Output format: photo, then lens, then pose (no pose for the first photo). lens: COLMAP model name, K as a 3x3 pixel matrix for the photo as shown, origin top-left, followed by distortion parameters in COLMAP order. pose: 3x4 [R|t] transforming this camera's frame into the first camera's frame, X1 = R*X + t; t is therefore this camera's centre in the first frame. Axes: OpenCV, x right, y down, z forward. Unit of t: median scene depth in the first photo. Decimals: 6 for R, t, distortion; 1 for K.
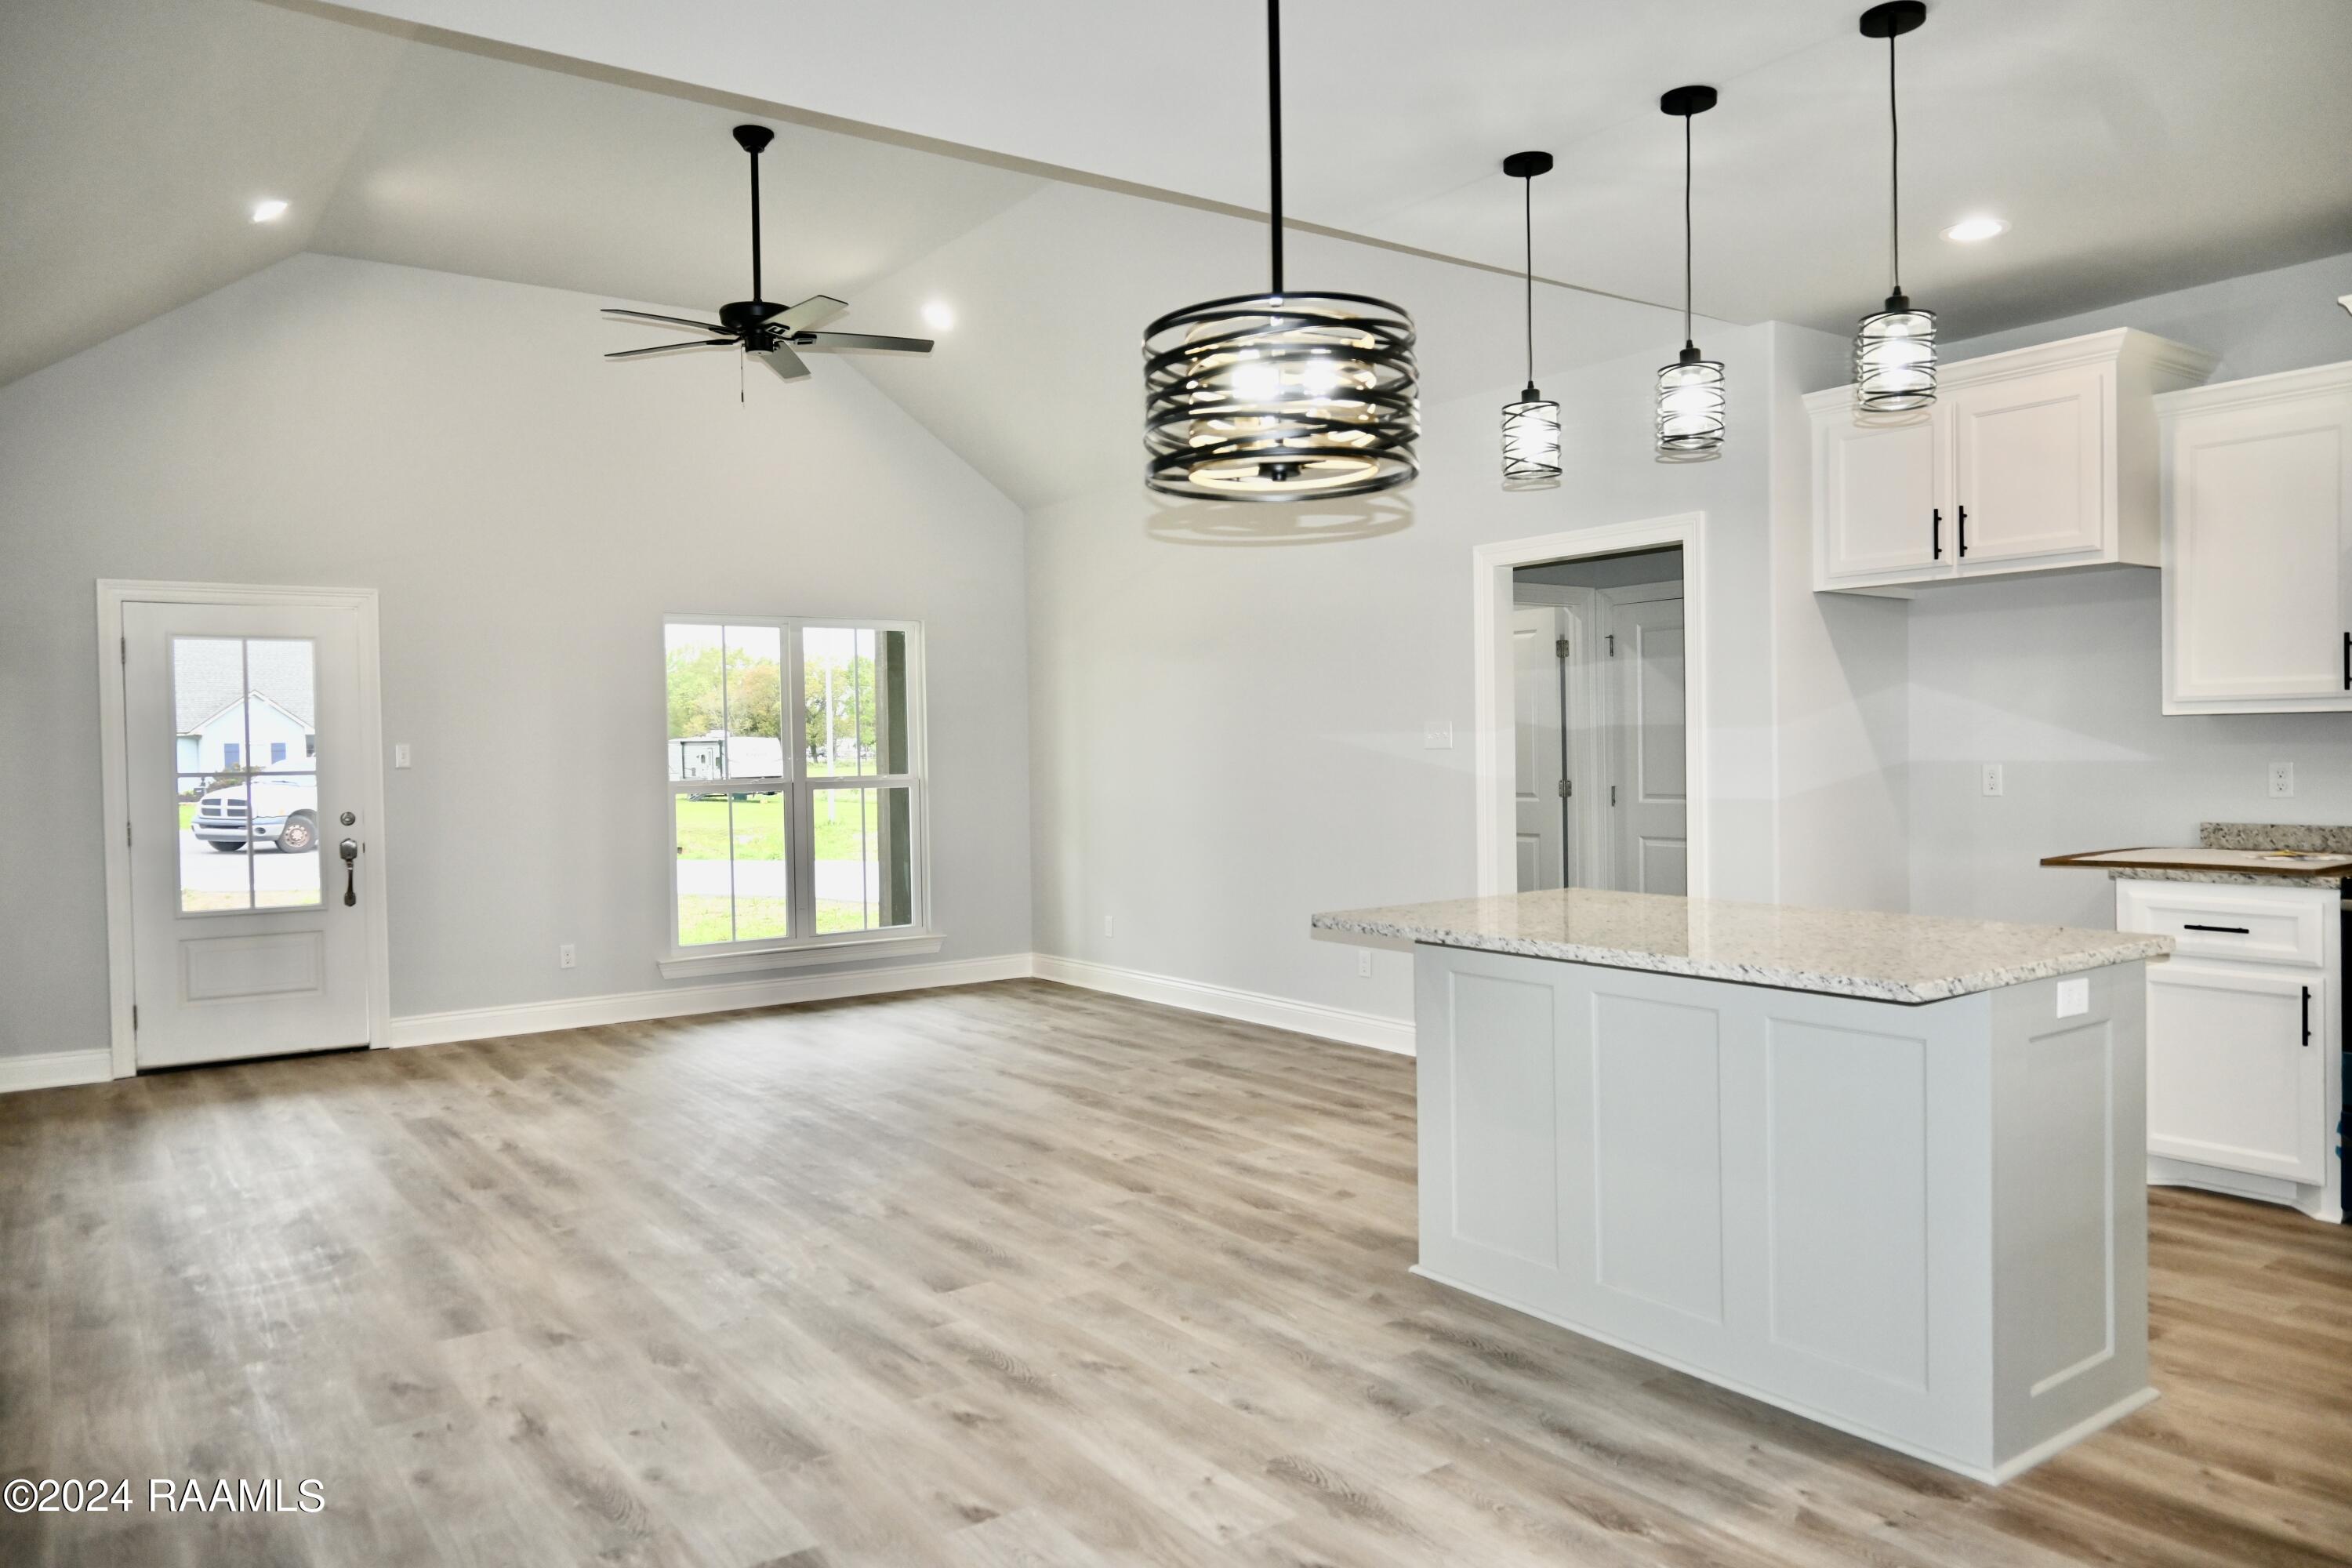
lens RADIAL K [[1584.5, 0, 1171.9], [0, 1584.5, 783.5], [0, 0, 1]] dist [-0.009030, 0.003691]
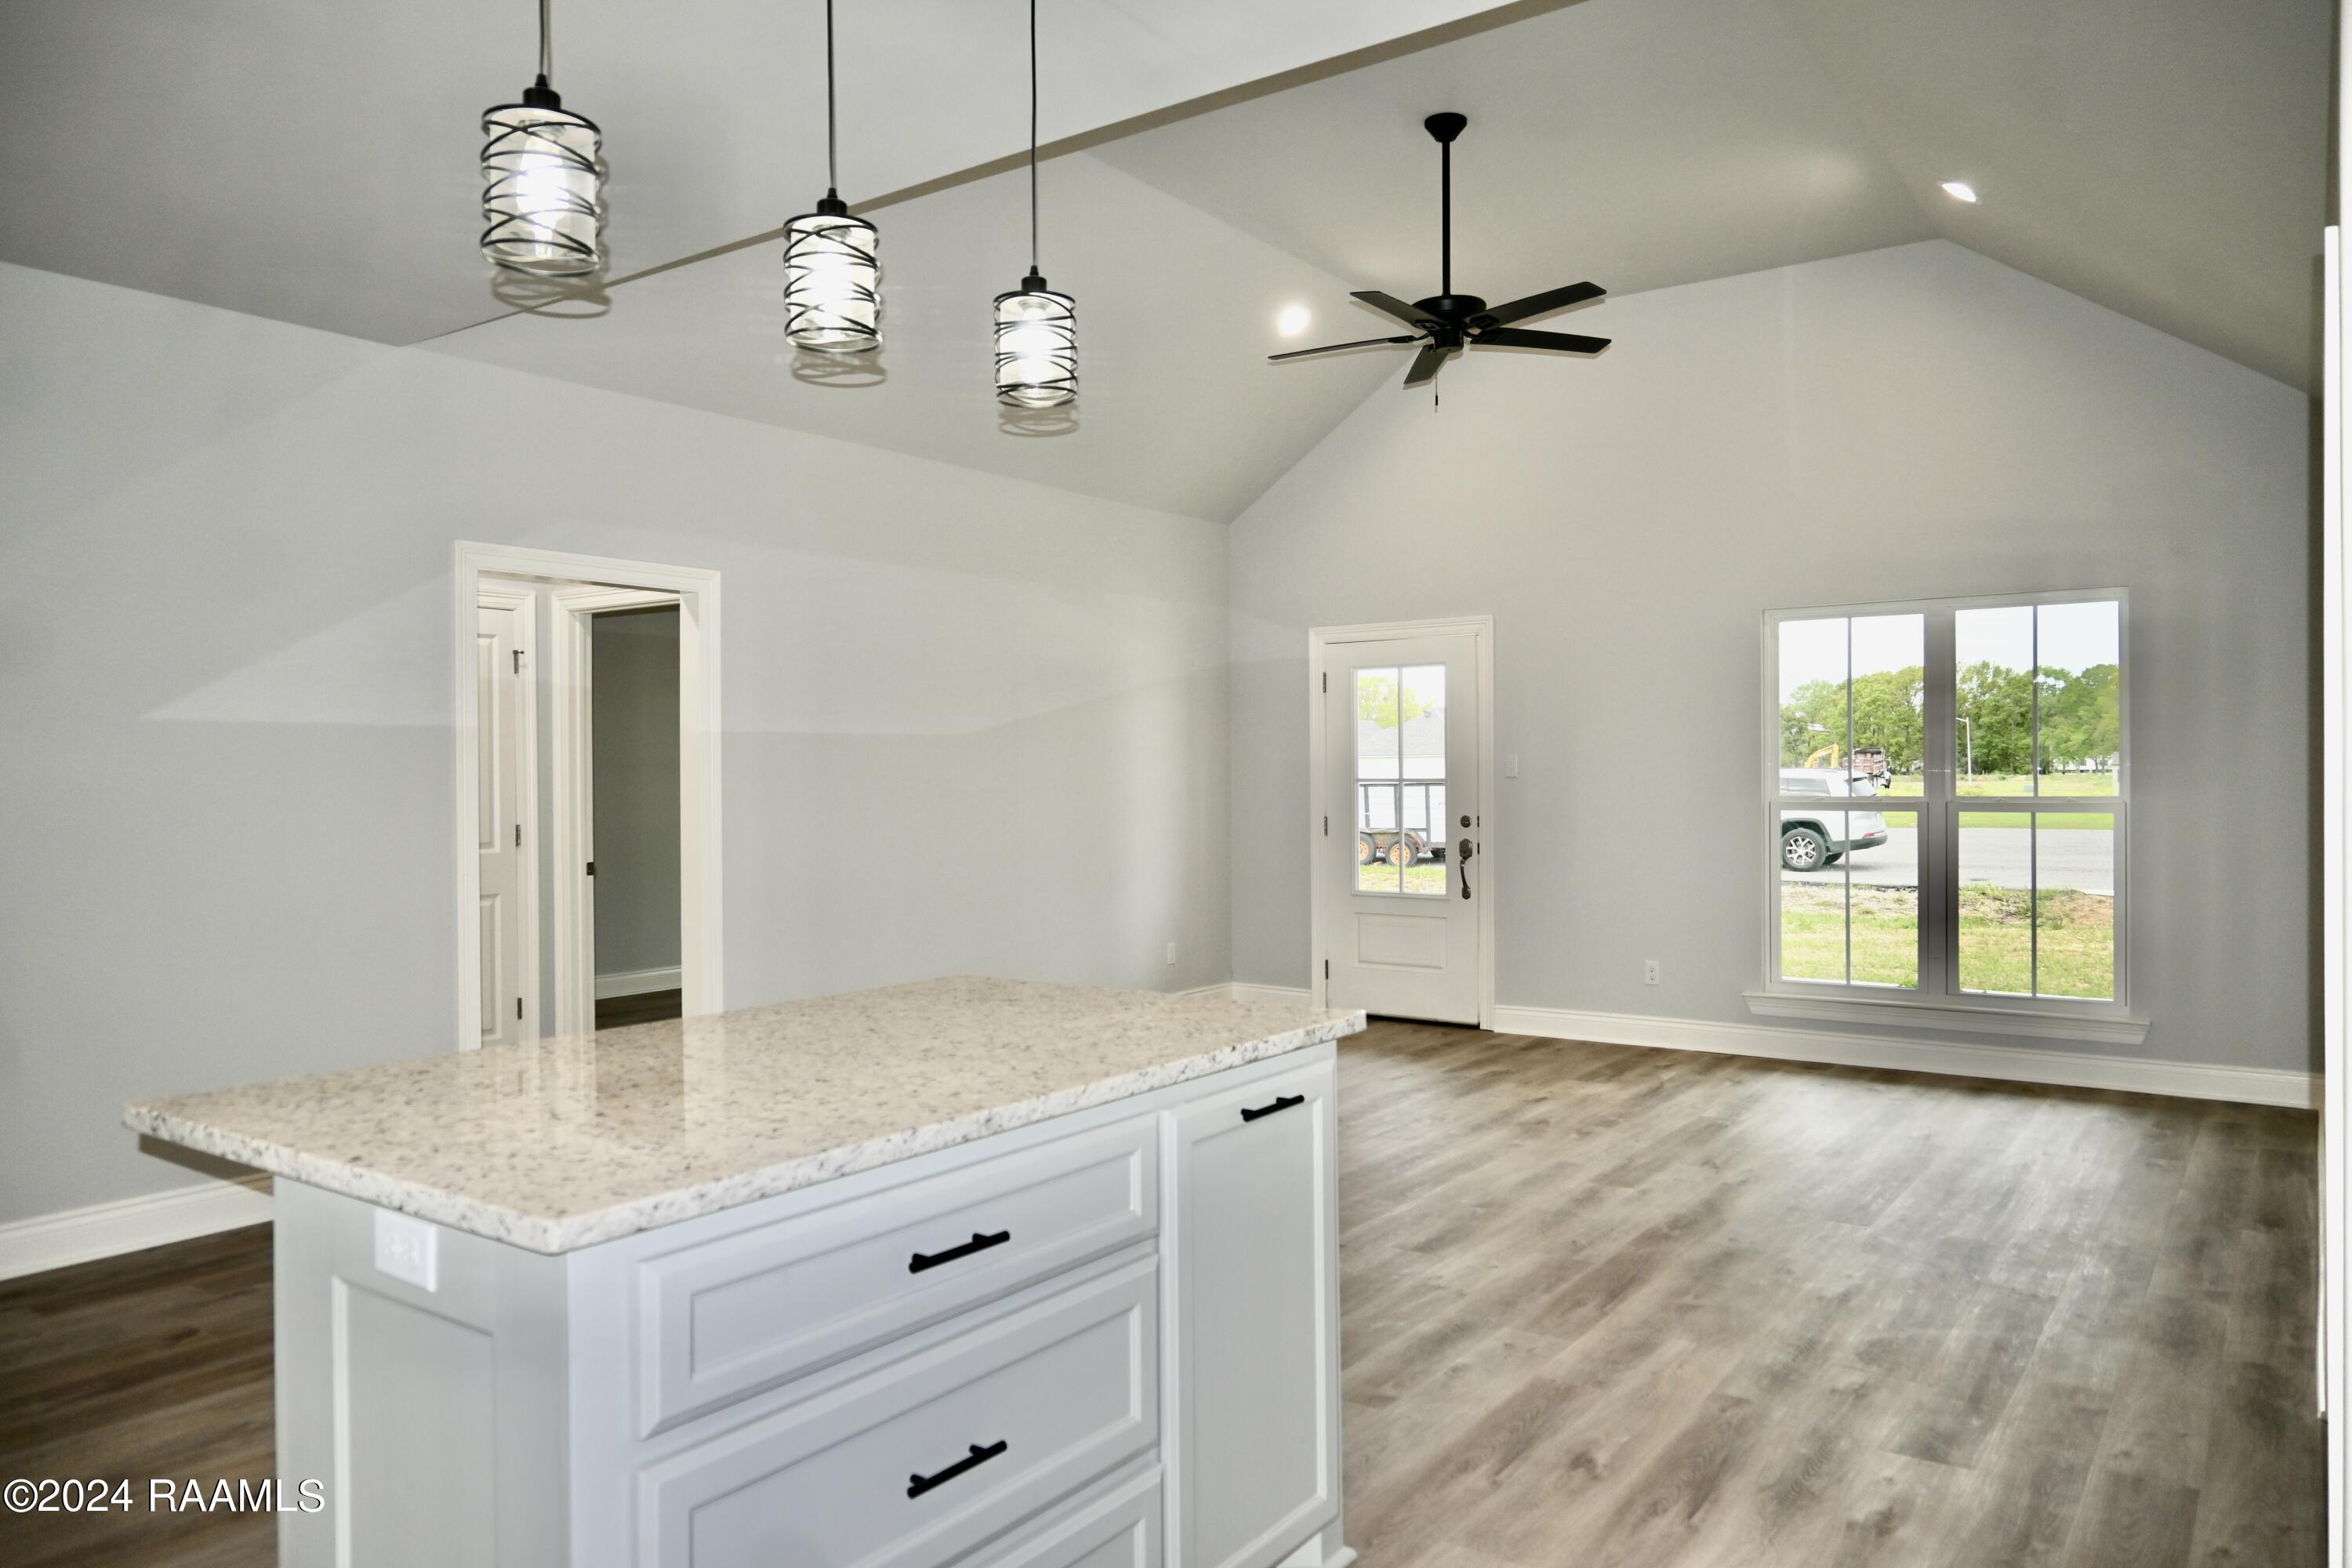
lens RADIAL K [[1584.5, 0, 1171.5], [0, 1584.5, 784.6], [0, 0, 1]] dist [-0.009030, 0.003691]
pose [[0.318994, 0.020896, -0.947527, 0.477972], [-0.019735, 0.999687, 0.015403, -0.016992], [0.947551, 0.013786, 0.319306, 0.436023]]
